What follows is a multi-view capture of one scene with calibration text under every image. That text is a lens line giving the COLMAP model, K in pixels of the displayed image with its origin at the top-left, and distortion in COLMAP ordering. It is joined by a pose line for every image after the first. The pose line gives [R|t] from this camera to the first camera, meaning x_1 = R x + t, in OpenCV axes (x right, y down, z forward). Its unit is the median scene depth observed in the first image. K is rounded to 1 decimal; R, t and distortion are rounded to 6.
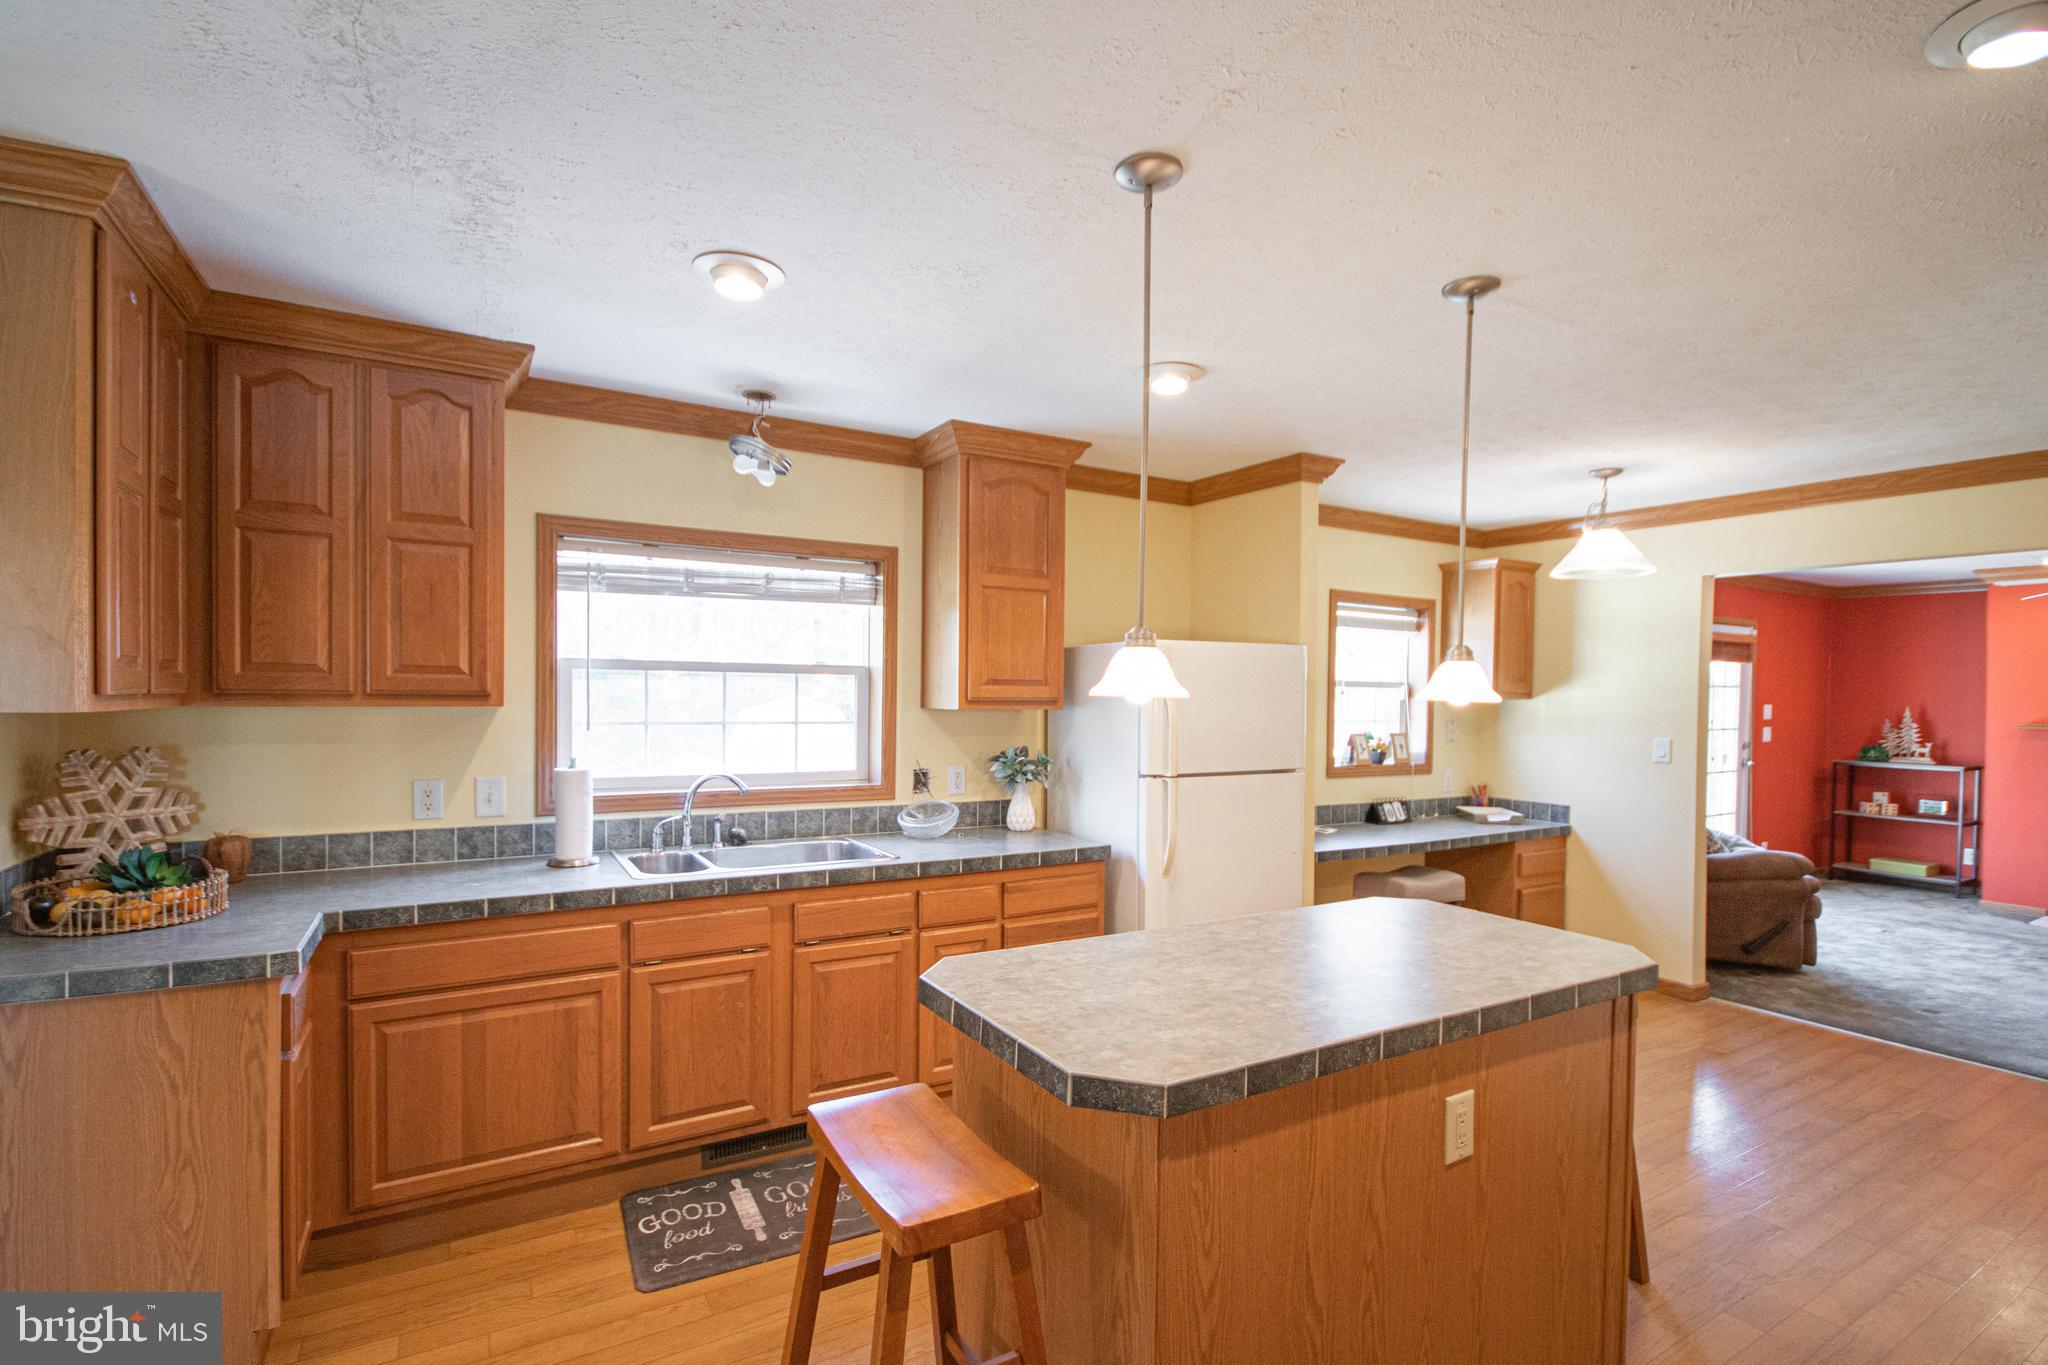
lens RADIAL K [[960.5, 0, 1027.1], [0, 960.5, 716.5], [0, 0, 1]] dist [-0.001518, -0.000220]
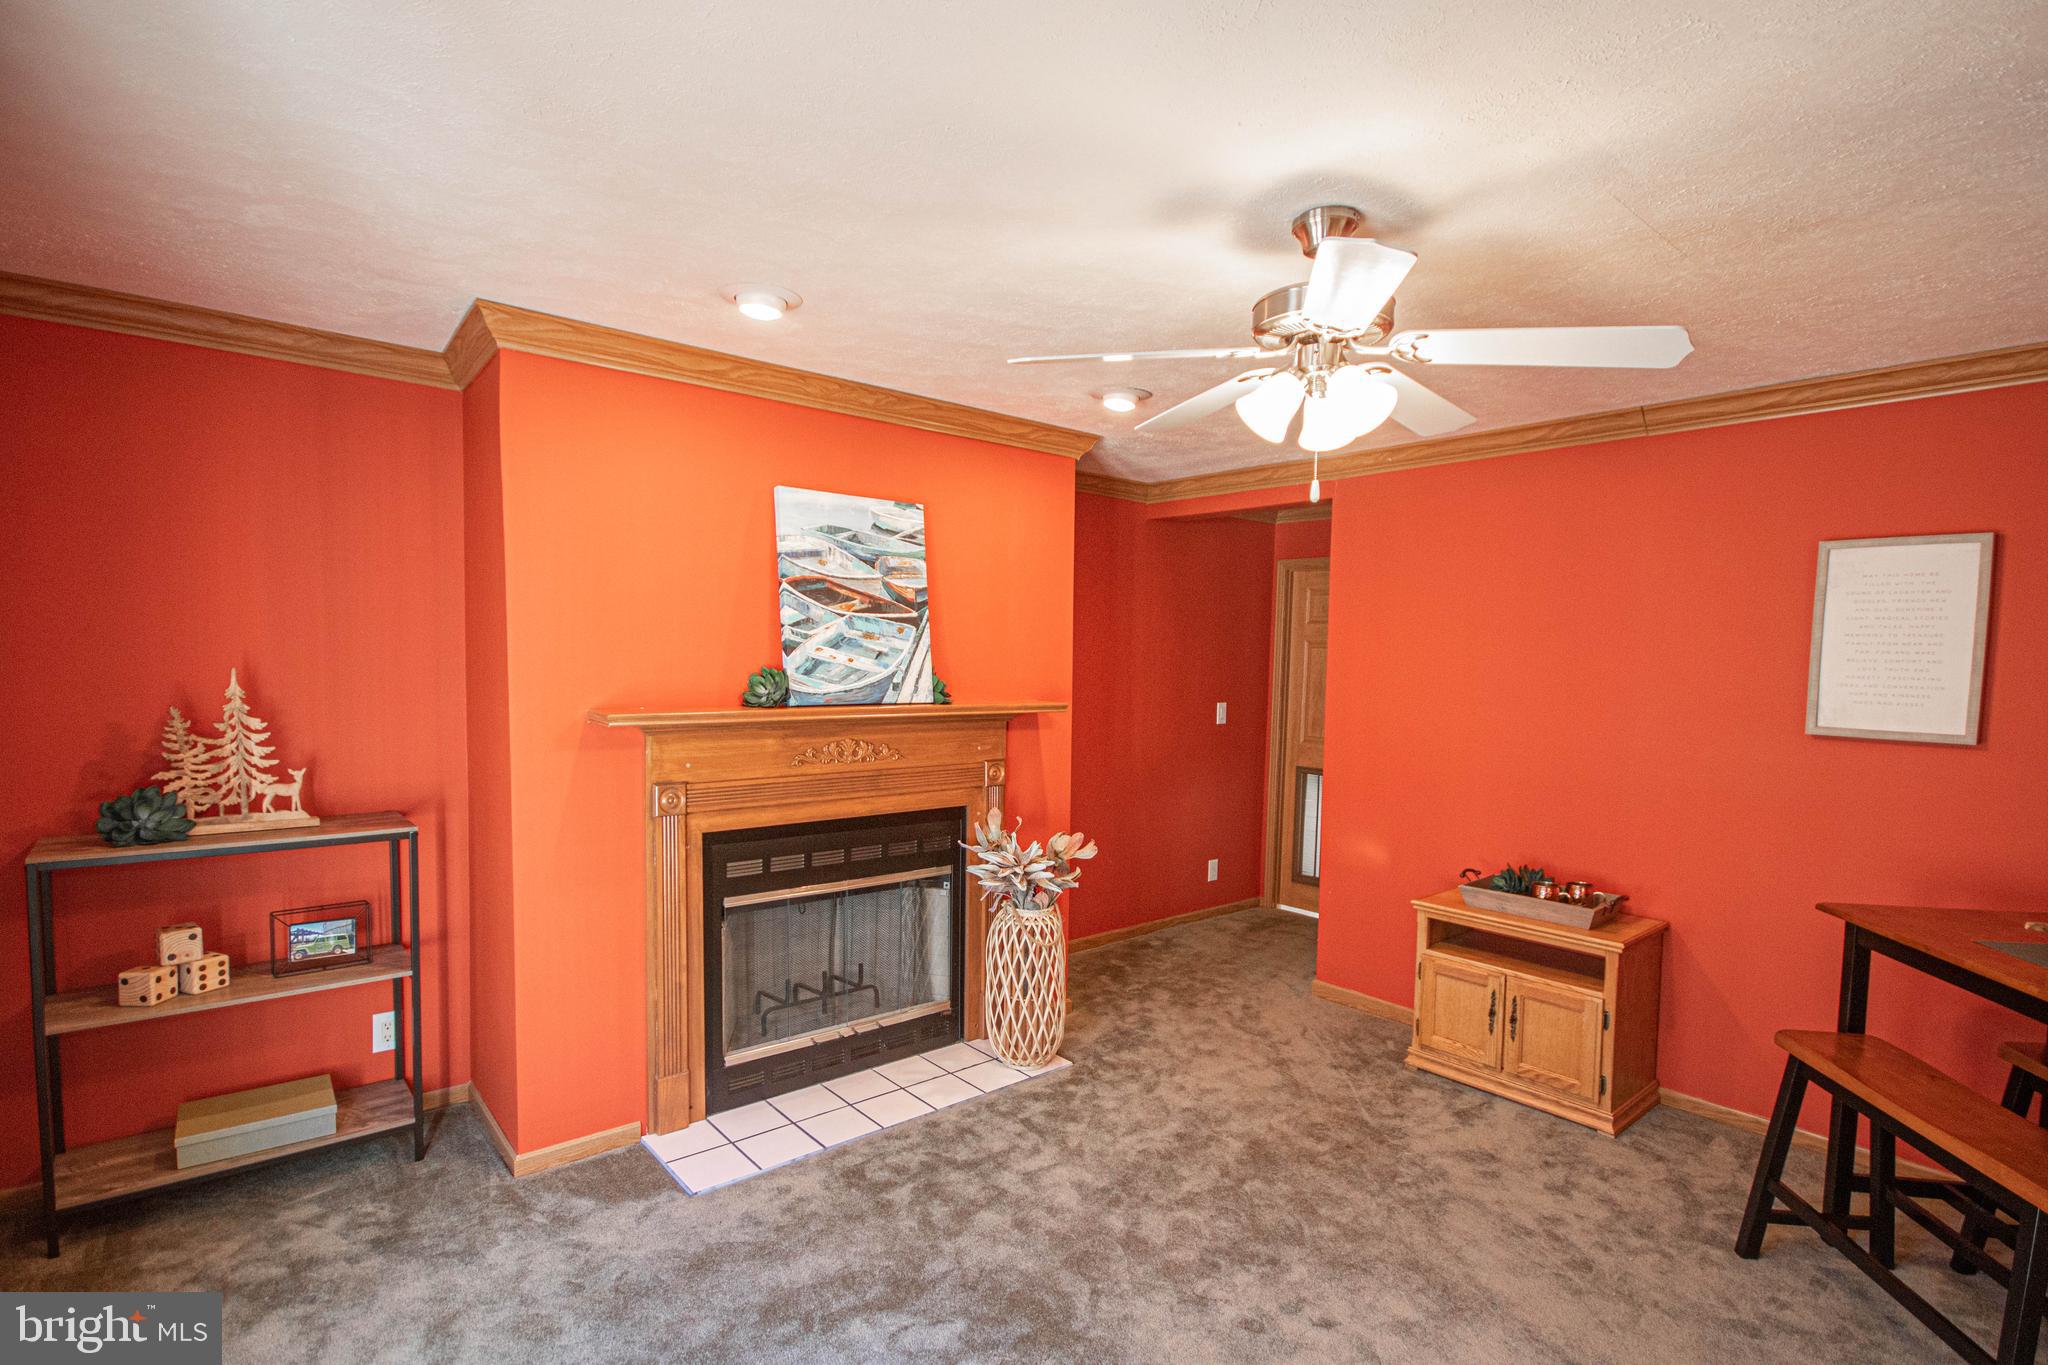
lens RADIAL K [[1000.5, 0, 1051.0], [0, 1000.5, 721.2], [0, 0, 1]] dist [-0.000590, -0.000116]
pose [[-0.176031, -0.078852, 0.981221, 1.059896], [0.002002, 0.996756, 0.080460, -0.042360], [-0.984383, 0.016128, -0.175302, 1.606480]]
